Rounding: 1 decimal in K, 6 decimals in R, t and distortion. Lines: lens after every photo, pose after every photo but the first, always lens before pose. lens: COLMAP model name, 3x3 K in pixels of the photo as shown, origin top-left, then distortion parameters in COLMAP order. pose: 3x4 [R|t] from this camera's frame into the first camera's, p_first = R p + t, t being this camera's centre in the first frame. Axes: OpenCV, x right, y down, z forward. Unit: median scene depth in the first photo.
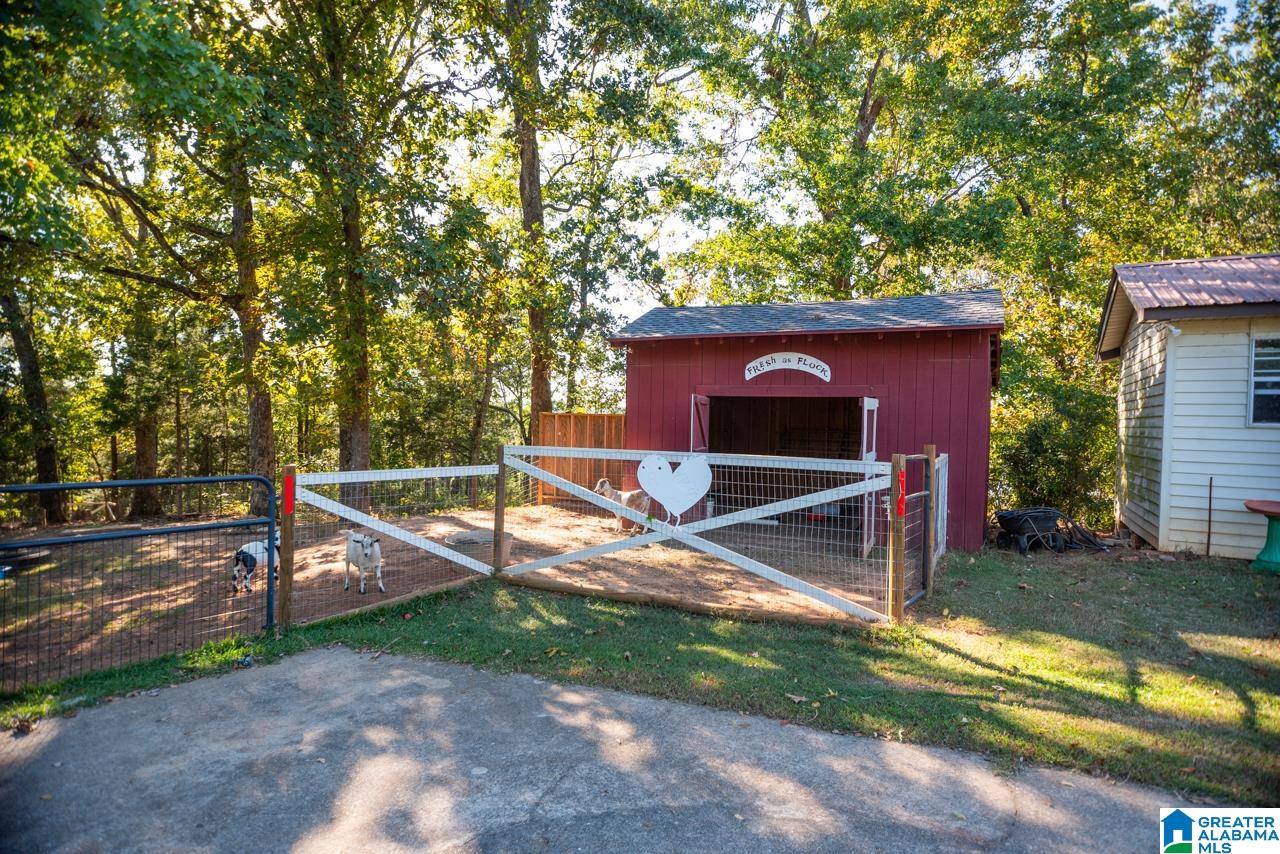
lens RADIAL K [[726.4, 0, 640.0], [0, 726.4, 427.0], [0, 0, 1]] dist [0.013121, 0.000473]
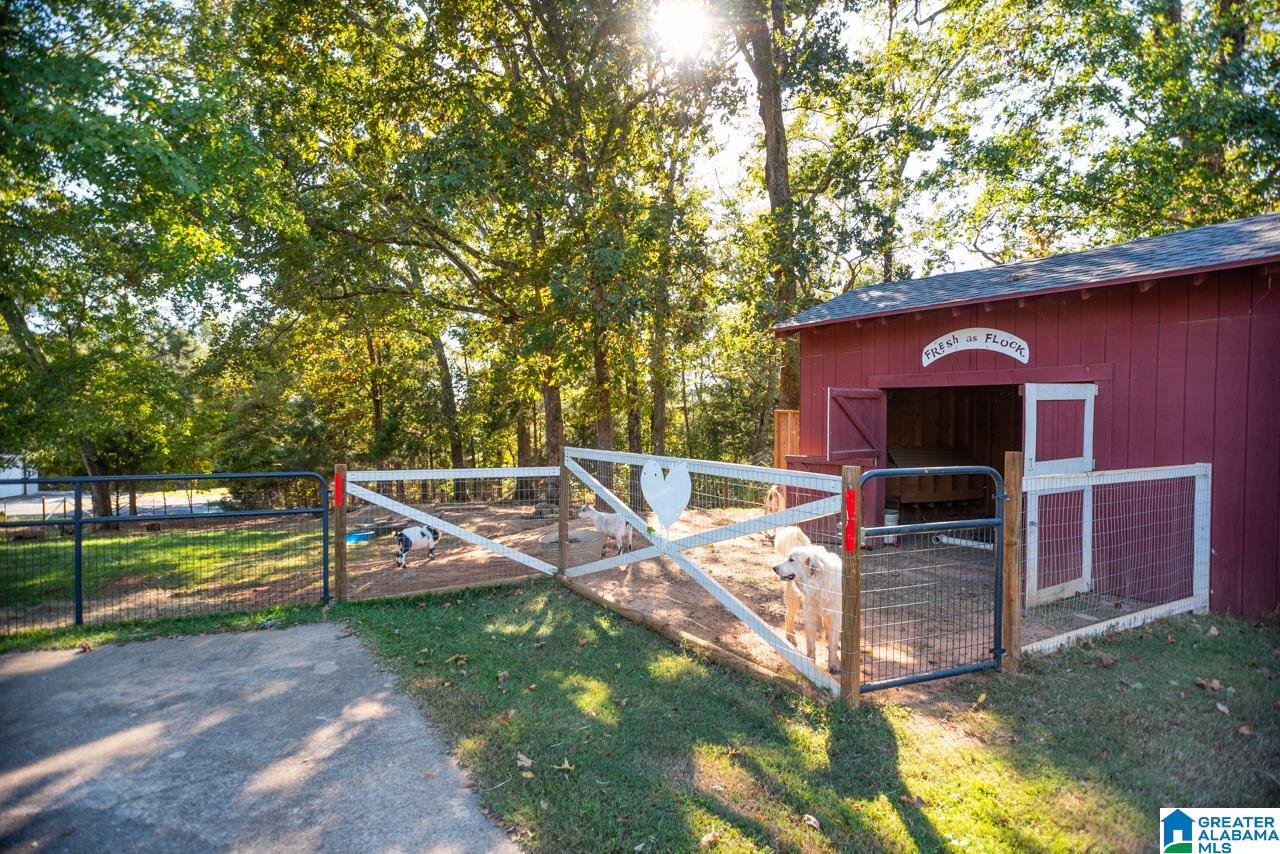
lens RADIAL K [[726.4, 0, 640.0], [0, 726.4, 427.0], [0, 0, 1]] dist [0.013121, 0.000473]
pose [[0.843136, -0.006493, -0.537661, 0.521268], [0.008542, 0.999963, 0.001319, -0.002922], [0.537632, -0.005705, 0.843160, 0.256981]]
